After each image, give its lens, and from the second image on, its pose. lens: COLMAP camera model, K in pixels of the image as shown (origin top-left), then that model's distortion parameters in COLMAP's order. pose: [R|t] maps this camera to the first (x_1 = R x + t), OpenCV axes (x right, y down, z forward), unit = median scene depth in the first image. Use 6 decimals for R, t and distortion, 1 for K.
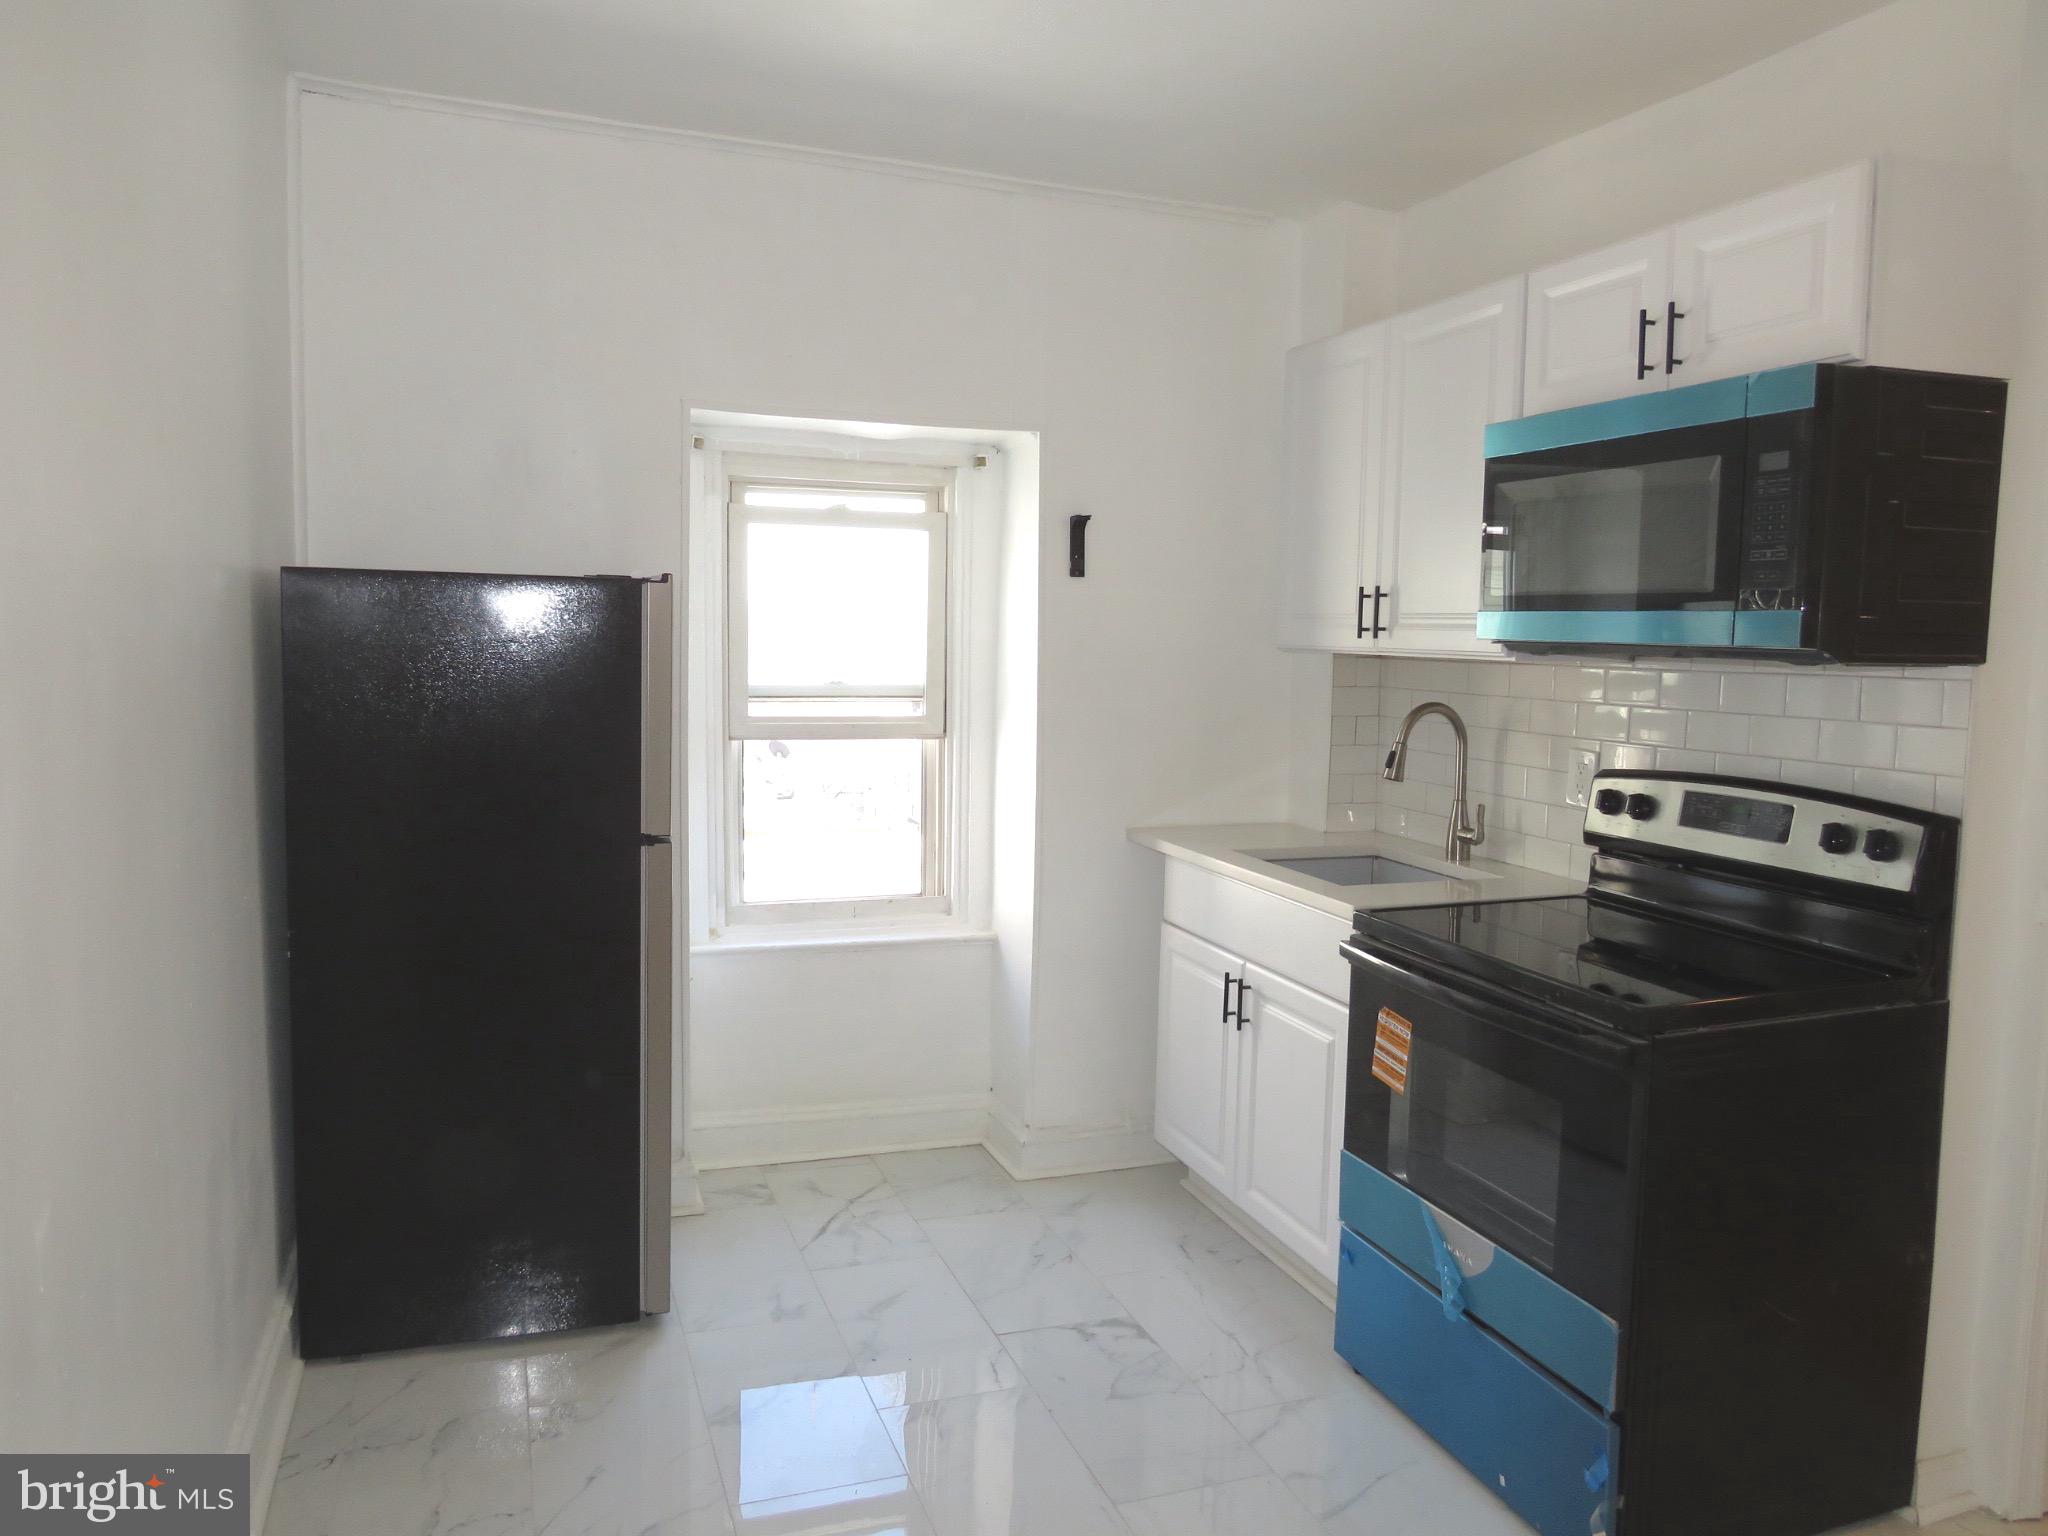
lens RADIAL K [[1450.2, 0, 1024.0], [0, 1450.2, 768.0], [0, 0, 1]] dist [-0.027350, 0.001716]
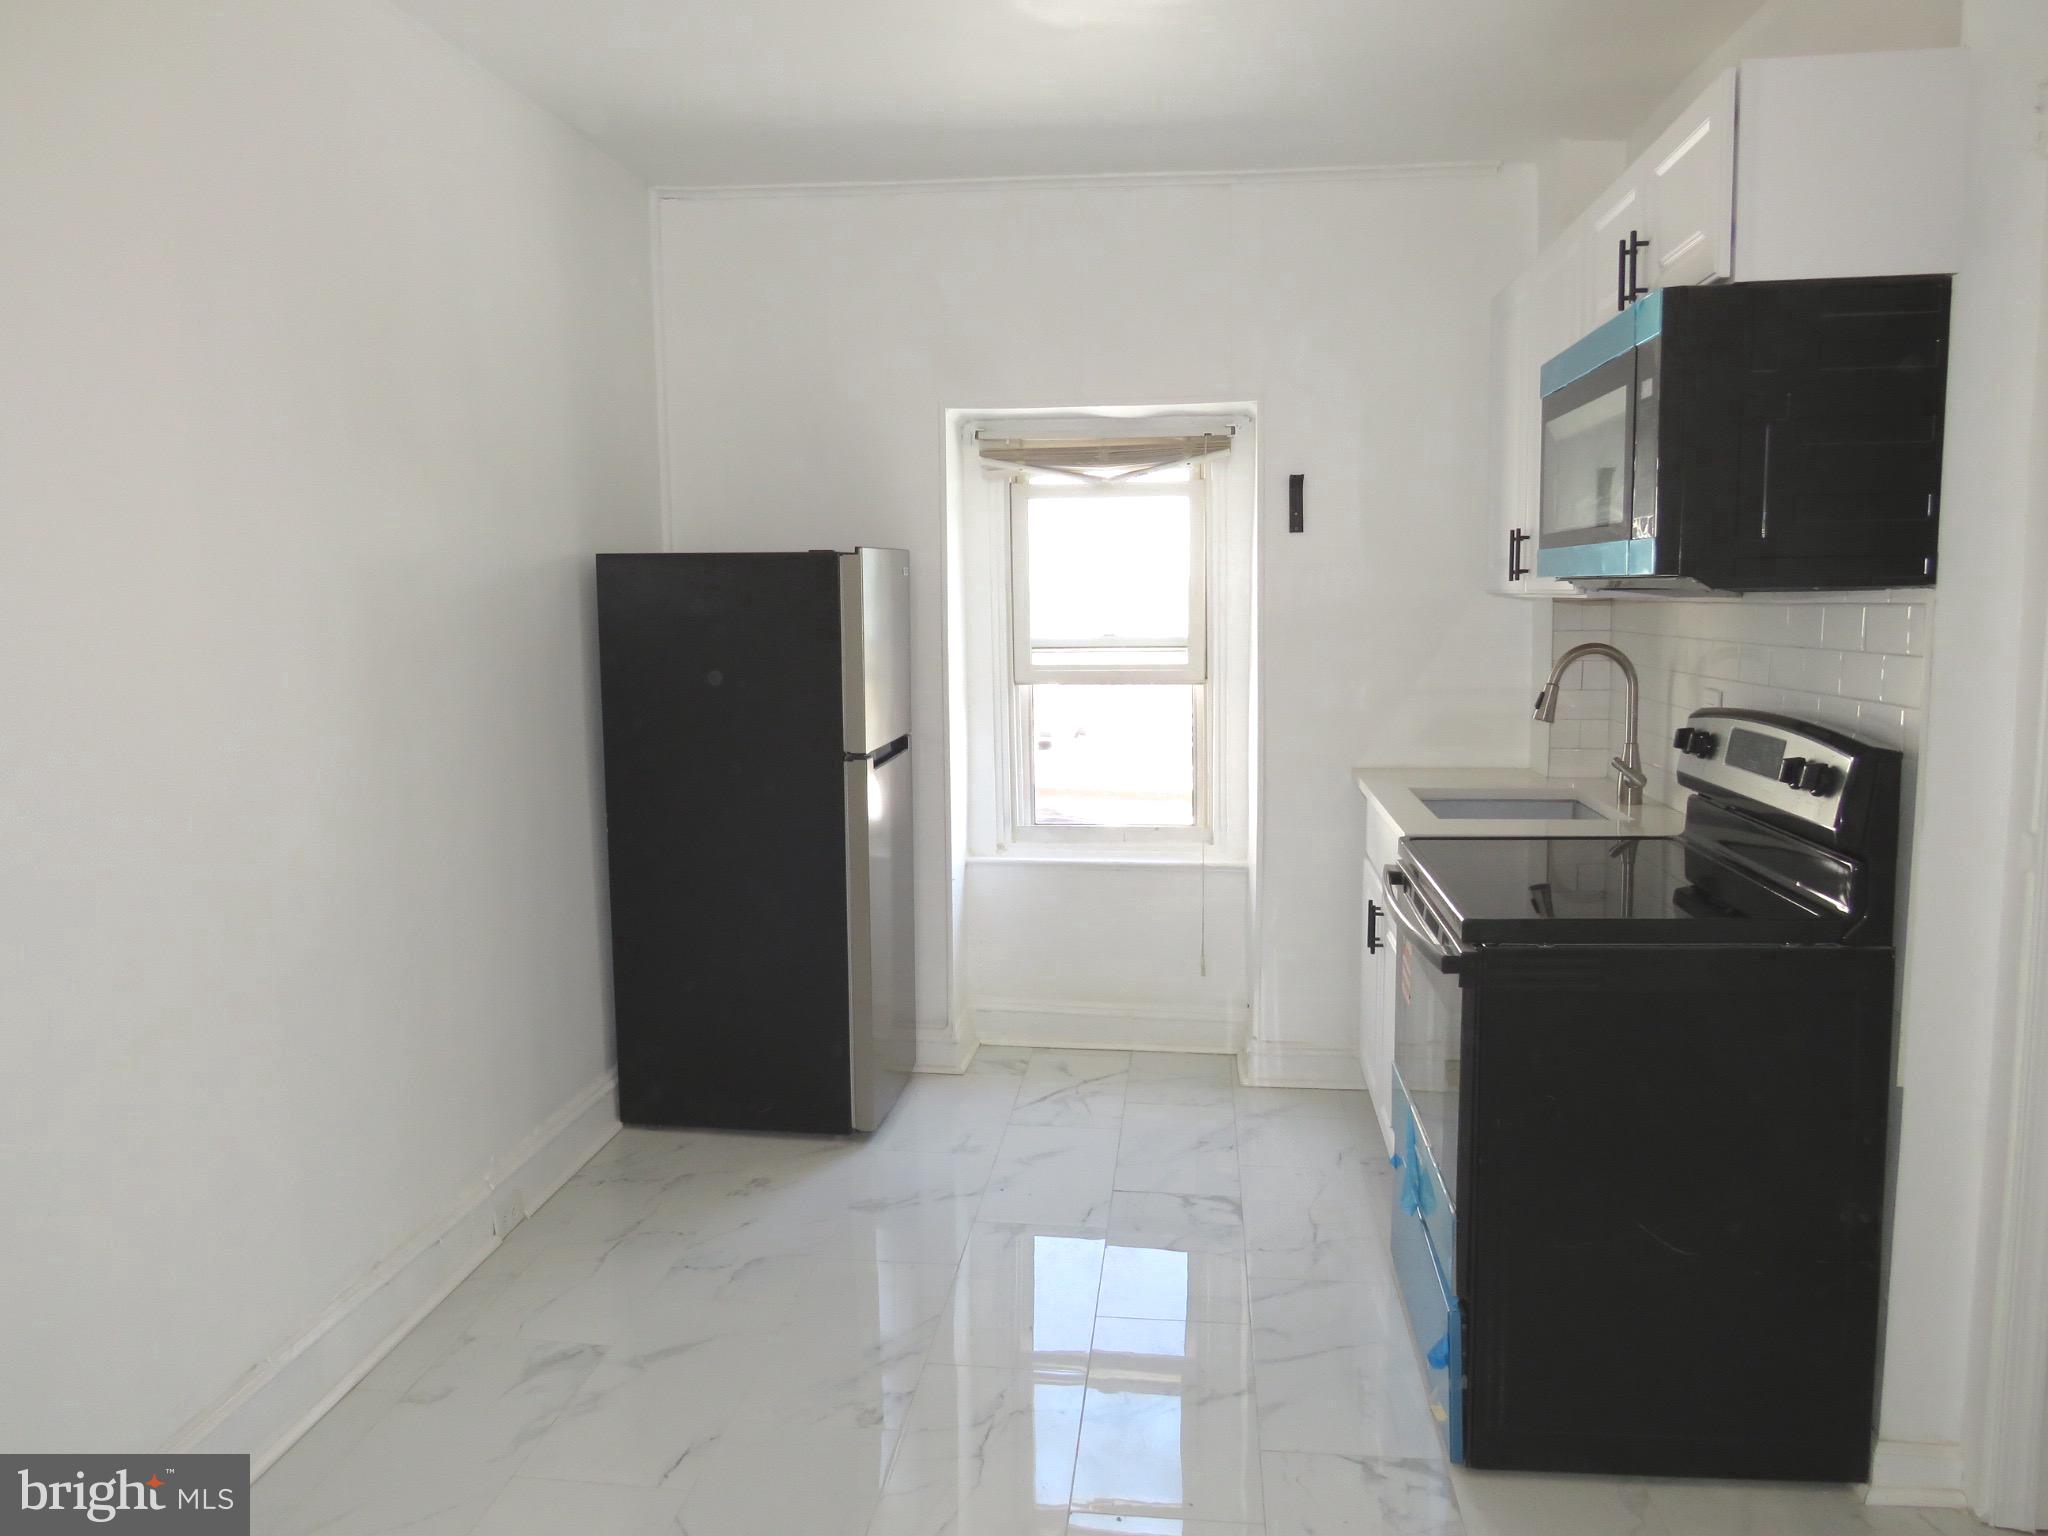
lens RADIAL K [[1450.2, 0, 1024.0], [0, 1450.2, 768.0], [0, 0, 1]] dist [-0.027350, 0.001716]
pose [[0.893556, 0.024990, -0.448256, 0.353605], [-0.014909, 0.999551, 0.026006, 0.018688], [0.448705, -0.016555, 0.893527, -0.056790]]
